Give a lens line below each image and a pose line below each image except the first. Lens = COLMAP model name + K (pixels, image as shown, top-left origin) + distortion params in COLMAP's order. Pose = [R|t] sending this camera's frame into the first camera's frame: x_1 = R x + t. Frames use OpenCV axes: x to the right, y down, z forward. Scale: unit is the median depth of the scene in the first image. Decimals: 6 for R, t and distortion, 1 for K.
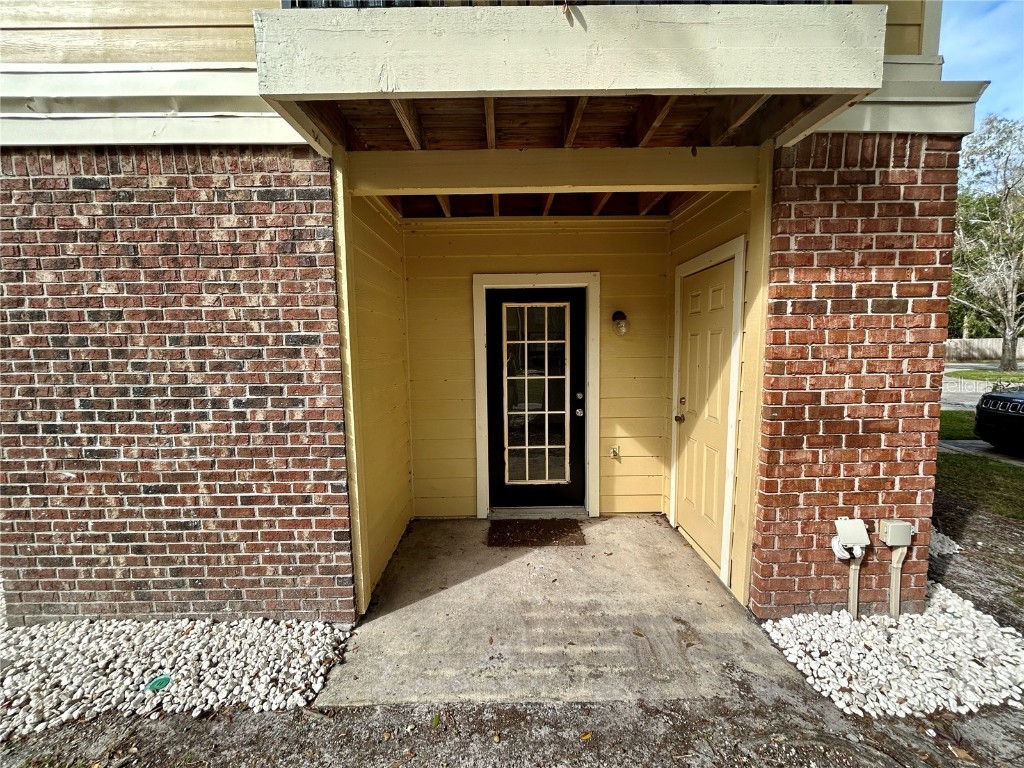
lens RADIAL K [[412.0, 0, 511.0], [0, 412.0, 383.3], [0, 0, 1]] dist [0.005392, -0.001395]
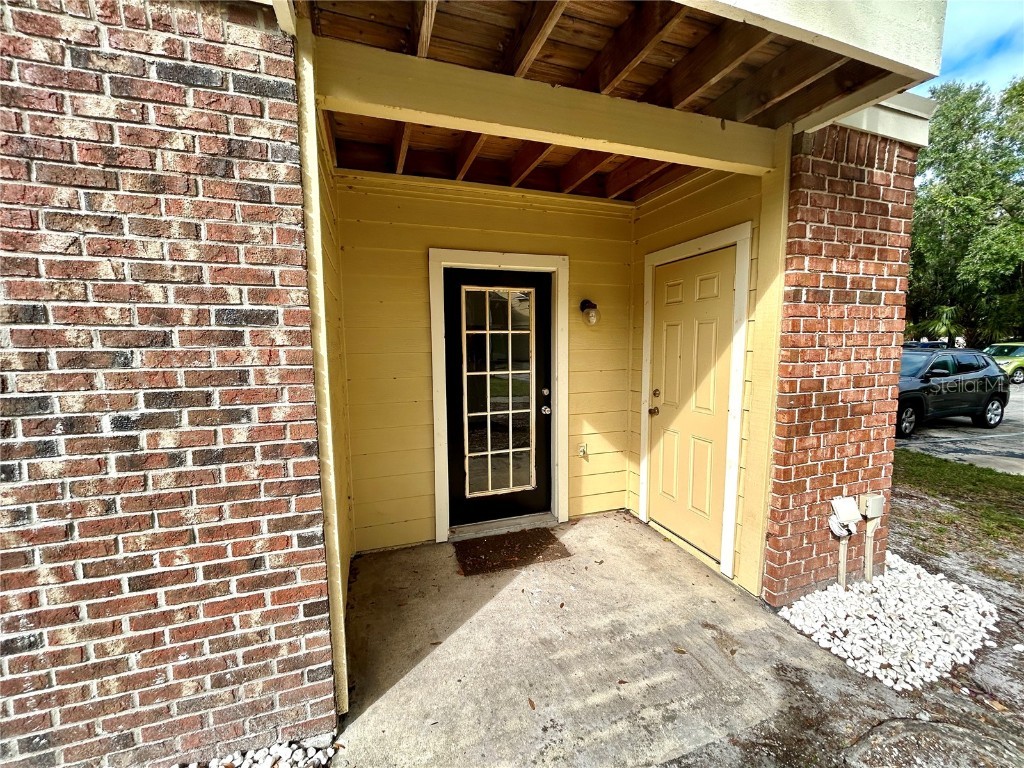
lens RADIAL K [[412.0, 0, 511.3], [0, 412.0, 383.2], [0, 0, 1]] dist [0.005392, -0.001395]
pose [[0.948642, -0.028124, 0.315098, -0.313912], [0.026530, 0.999604, 0.009348, 0.001385], [-0.315237, -0.000508, 0.949013, 0.260093]]
